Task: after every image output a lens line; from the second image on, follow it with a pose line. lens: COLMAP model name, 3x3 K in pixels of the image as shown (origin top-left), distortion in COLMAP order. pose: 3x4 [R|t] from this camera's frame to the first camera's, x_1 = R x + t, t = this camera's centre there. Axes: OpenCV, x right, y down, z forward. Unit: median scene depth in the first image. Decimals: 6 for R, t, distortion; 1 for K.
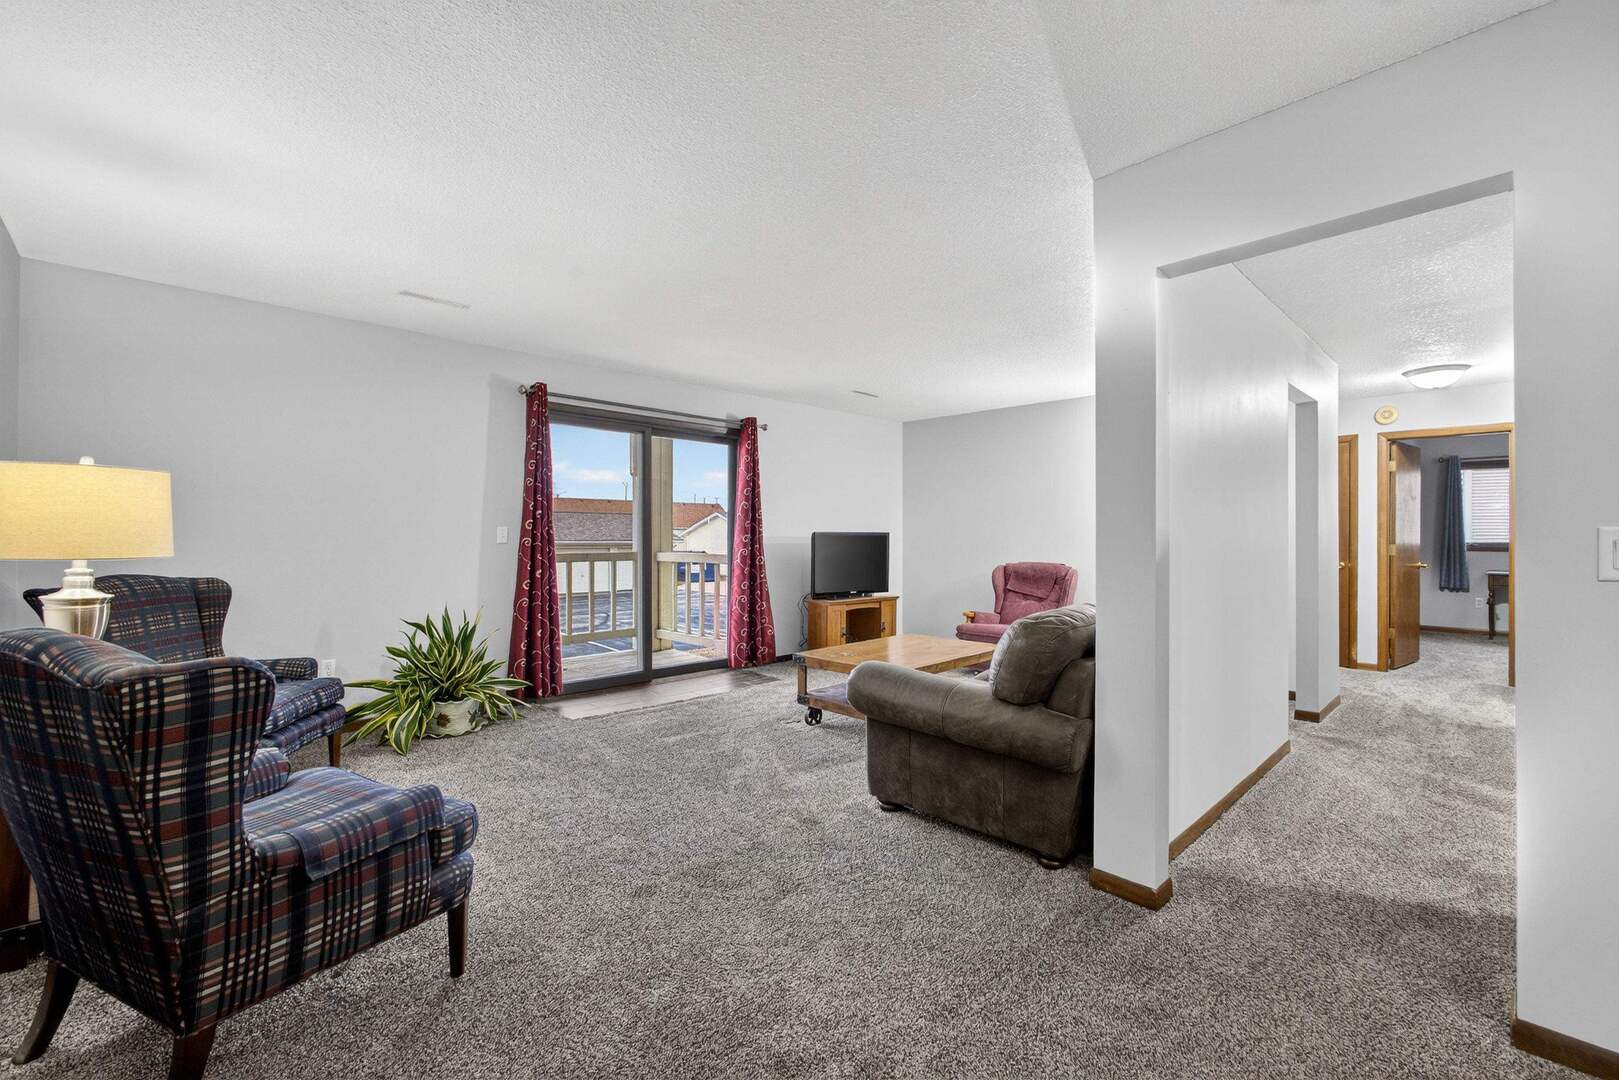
lens RADIAL K [[693.1, 0, 809.3], [0, 693.1, 536.8], [0, 0, 1]] dist [-0.008768, 0.003171]
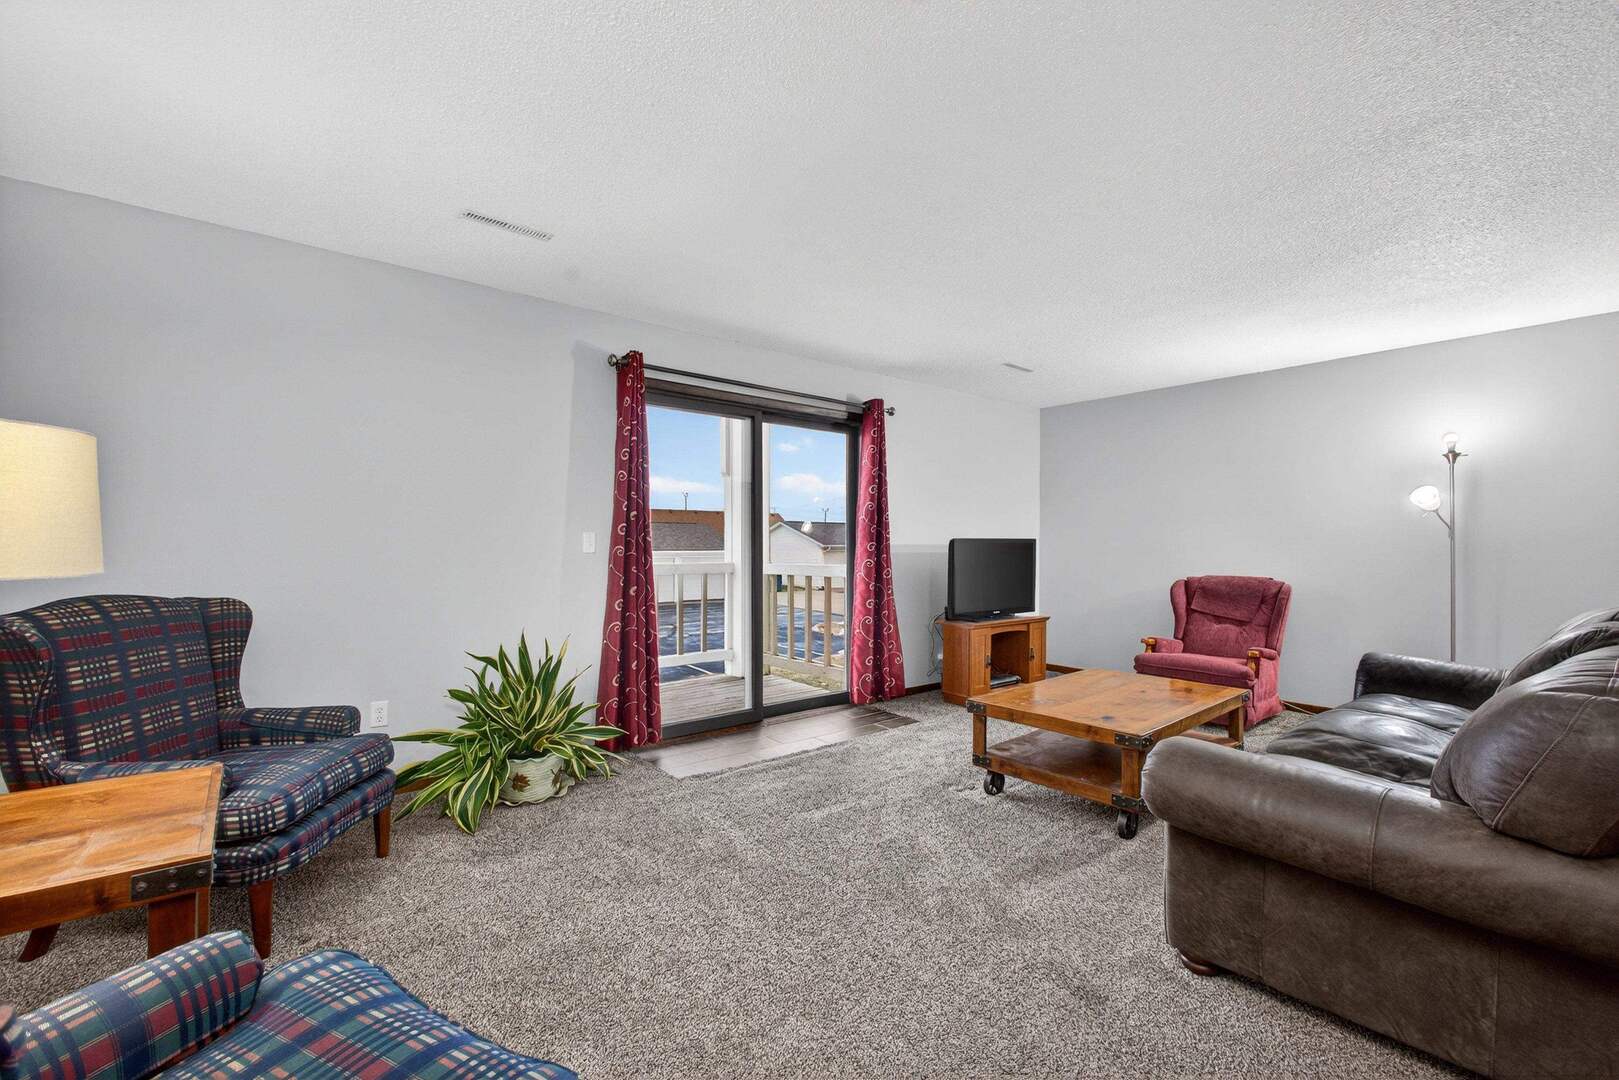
lens RADIAL K [[693.1, 0, 806.3], [0, 693.1, 546.8], [0, 0, 1]] dist [-0.008768, 0.003171]
pose [[0.996520, -0.001073, -0.083344, -0.144529], [0.001130, 0.999999, 0.000640, 0.002918], [0.083343, -0.000731, 0.996521, 0.253746]]
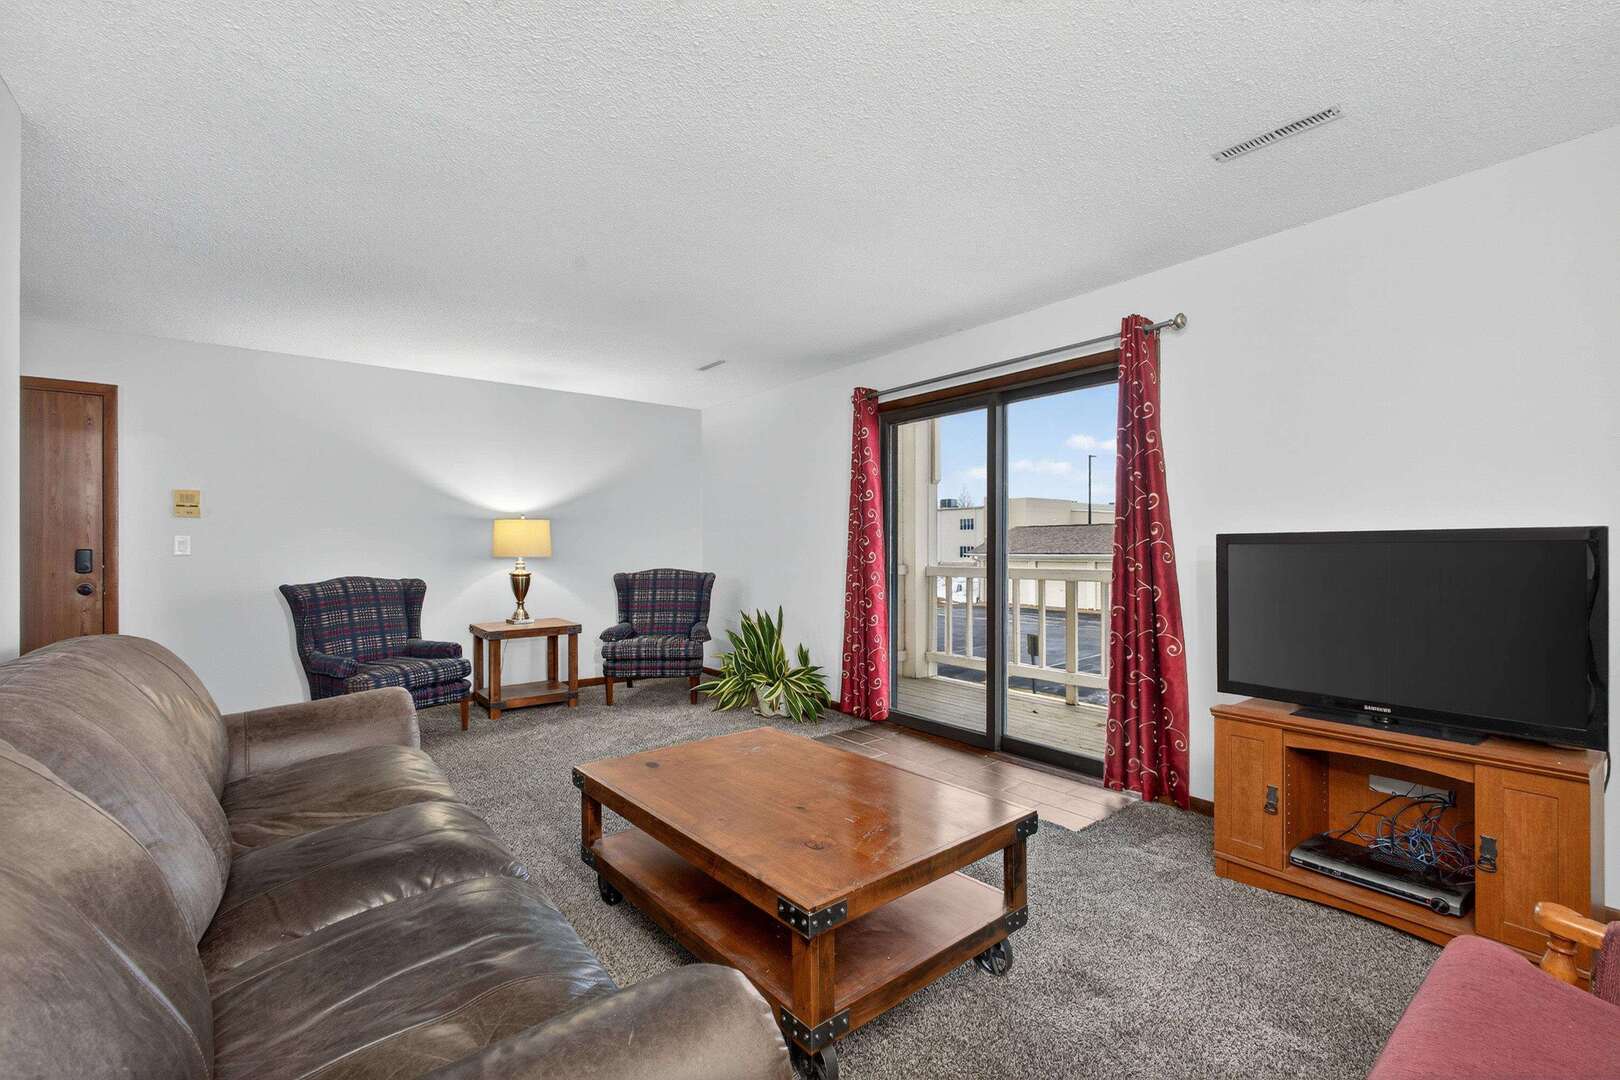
lens RADIAL K [[693.5, 0, 805.7], [0, 693.5, 547.8], [0, 0, 1]] dist [-0.008768, 0.003171]
pose [[-0.097104, -0.006017, -0.995256, 0.673769], [-0.001937, 0.999981, -0.005857, 0.006307], [0.995272, 0.001359, -0.097114, 1.183313]]
